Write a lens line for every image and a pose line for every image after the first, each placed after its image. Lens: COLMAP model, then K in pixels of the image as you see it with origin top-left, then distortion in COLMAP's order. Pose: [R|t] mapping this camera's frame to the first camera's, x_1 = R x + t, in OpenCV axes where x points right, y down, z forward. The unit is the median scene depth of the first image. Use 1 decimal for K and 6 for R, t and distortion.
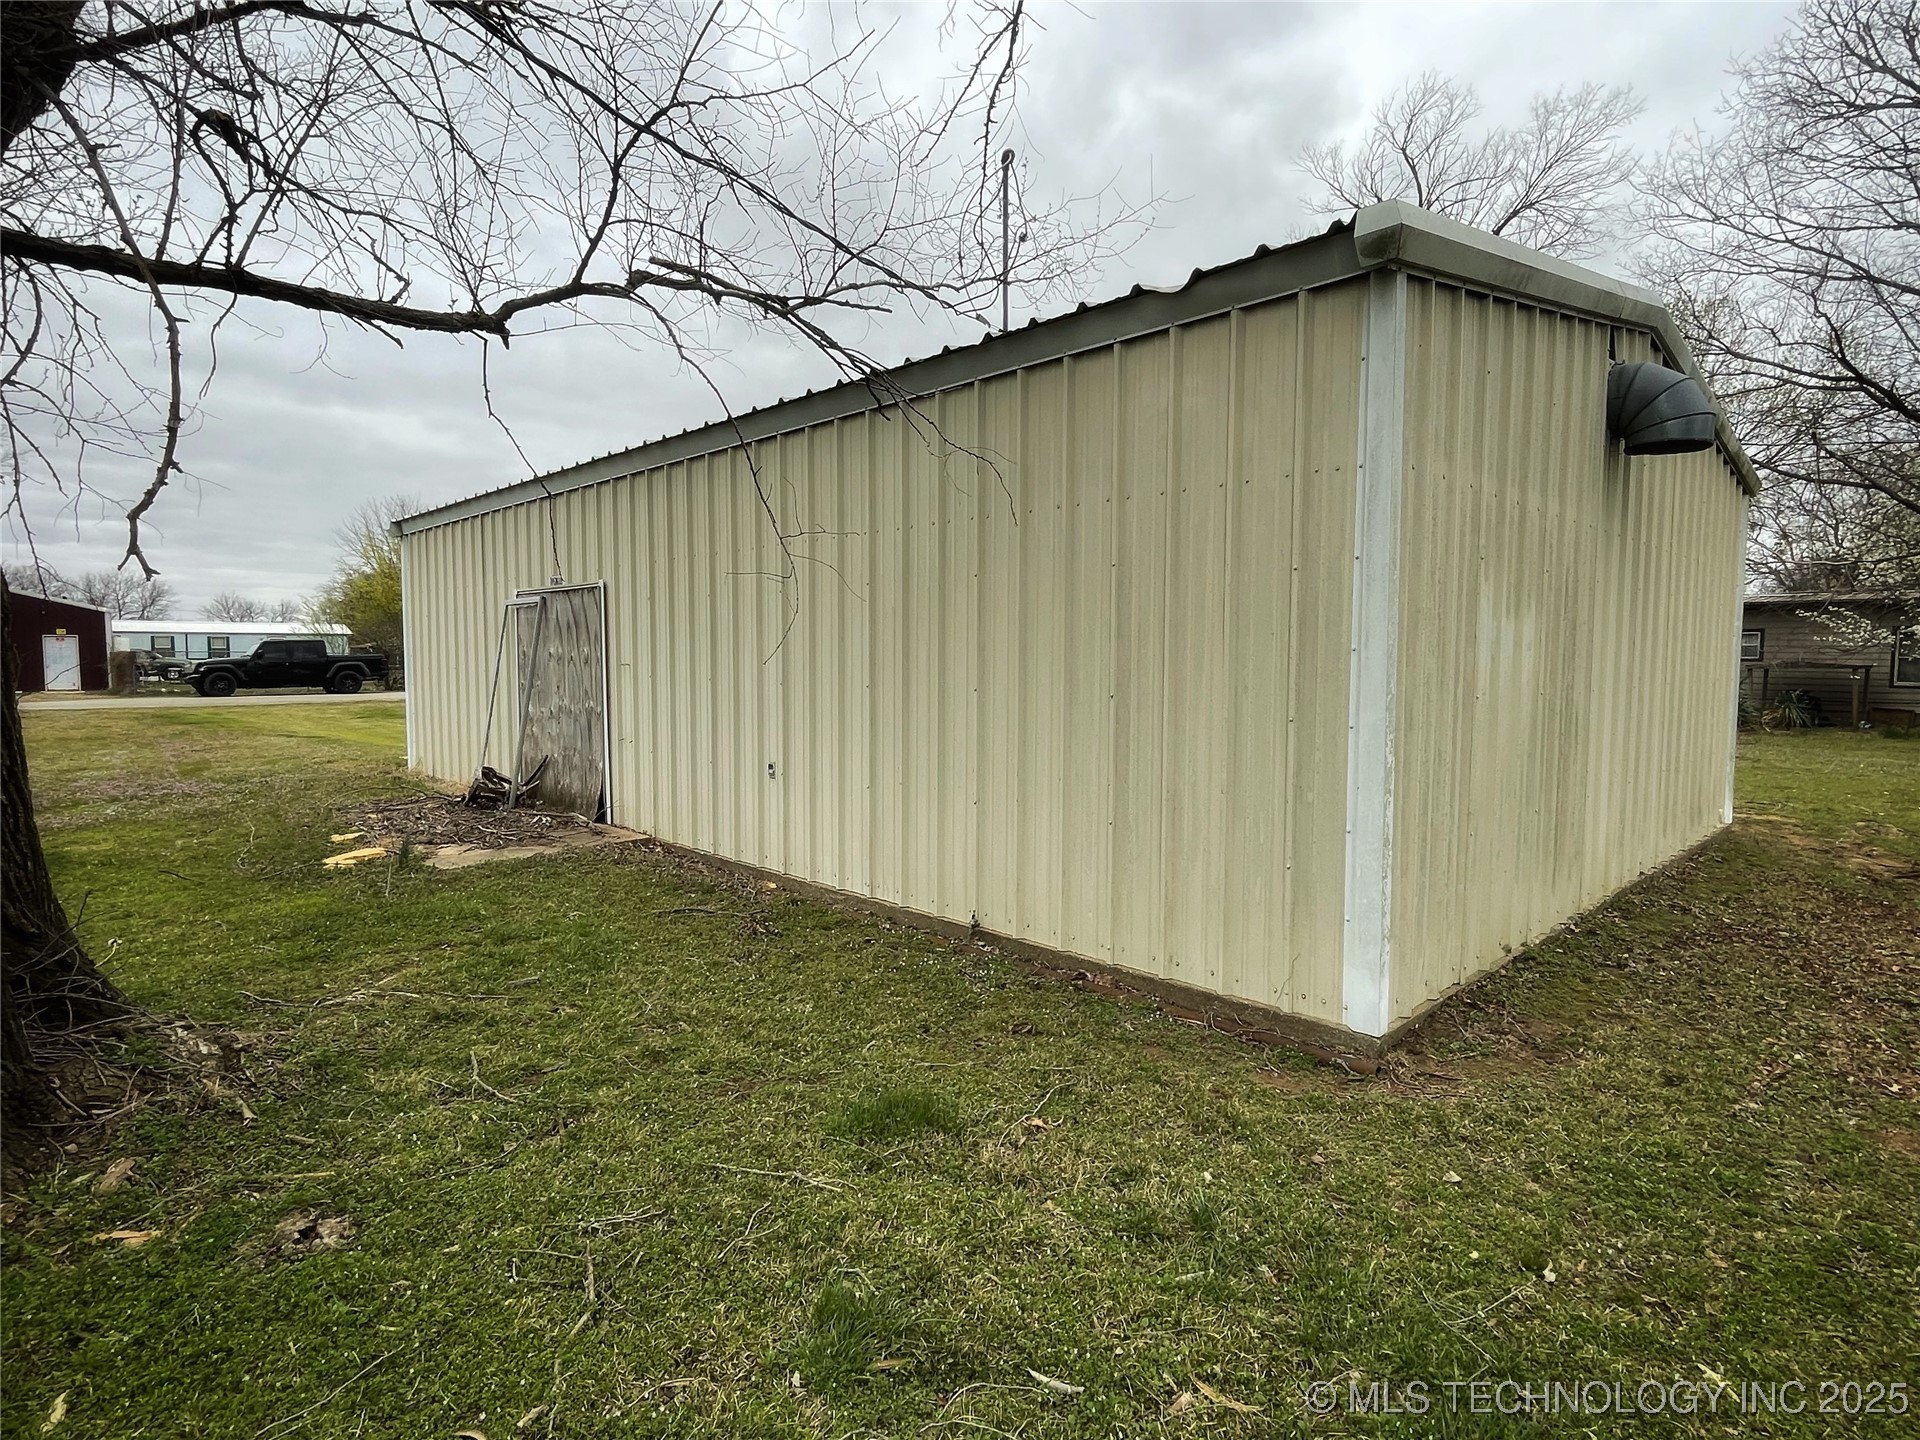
lens RADIAL K [[1004.0, 0, 959.3], [0, 1004.0, 726.1], [0, 0, 1]] dist [0.000577, -0.000038]
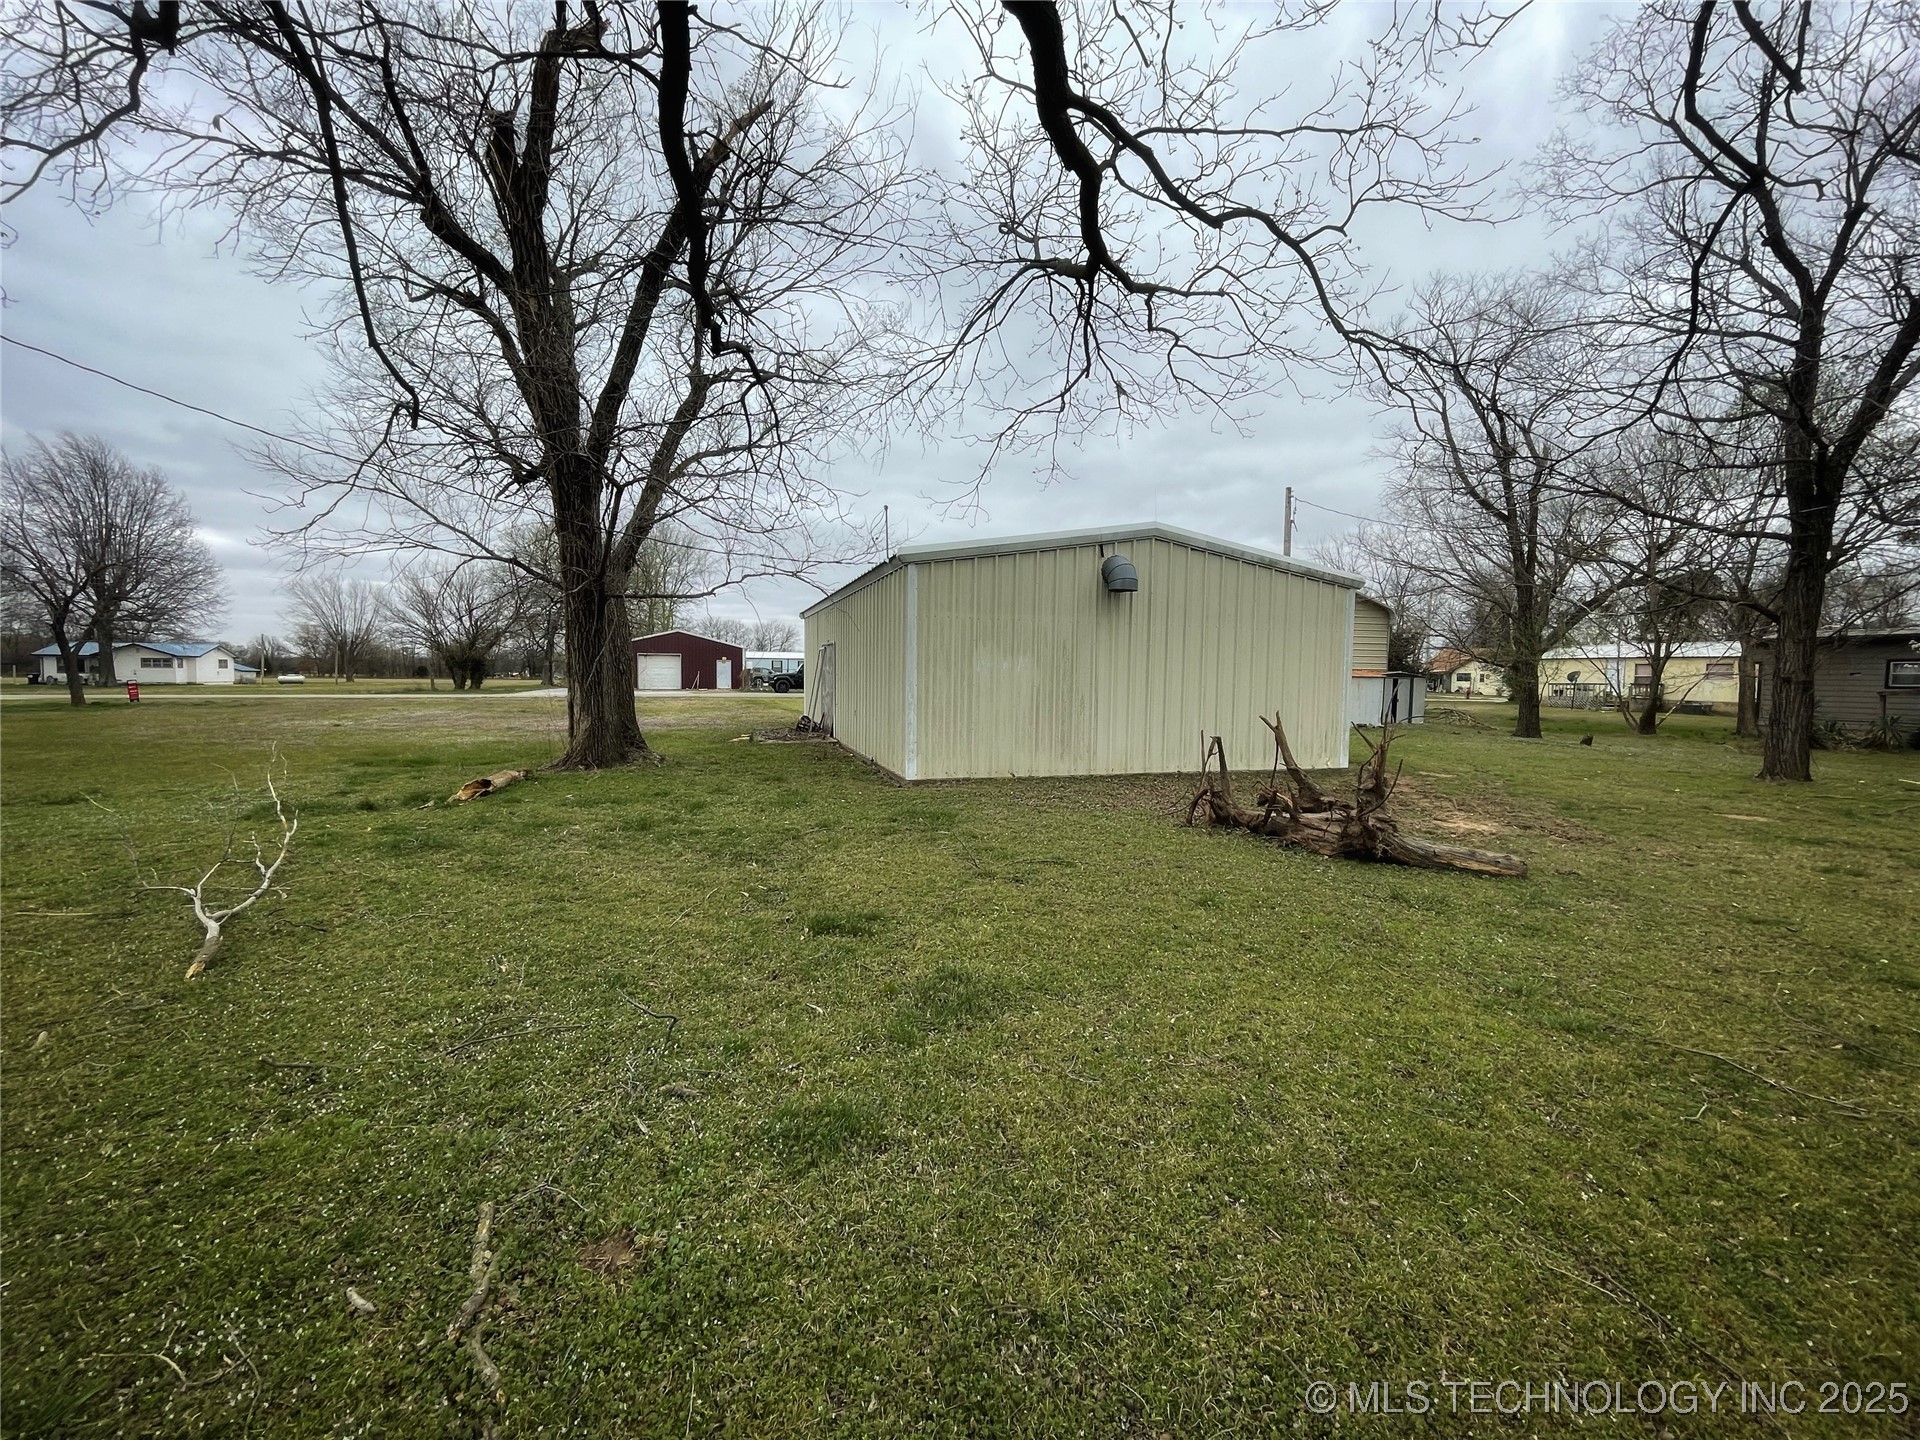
lens RADIAL K [[779.3, 0, 963.2], [0, 779.3, 715.5], [0, 0, 1]] dist [-0.004607, 0.000659]
pose [[0.894380, 0.033694, -0.446037, 0.215491], [-0.041843, 0.999089, -0.008431, 0.011958], [0.445347, 0.026205, 0.894975, -0.161173]]
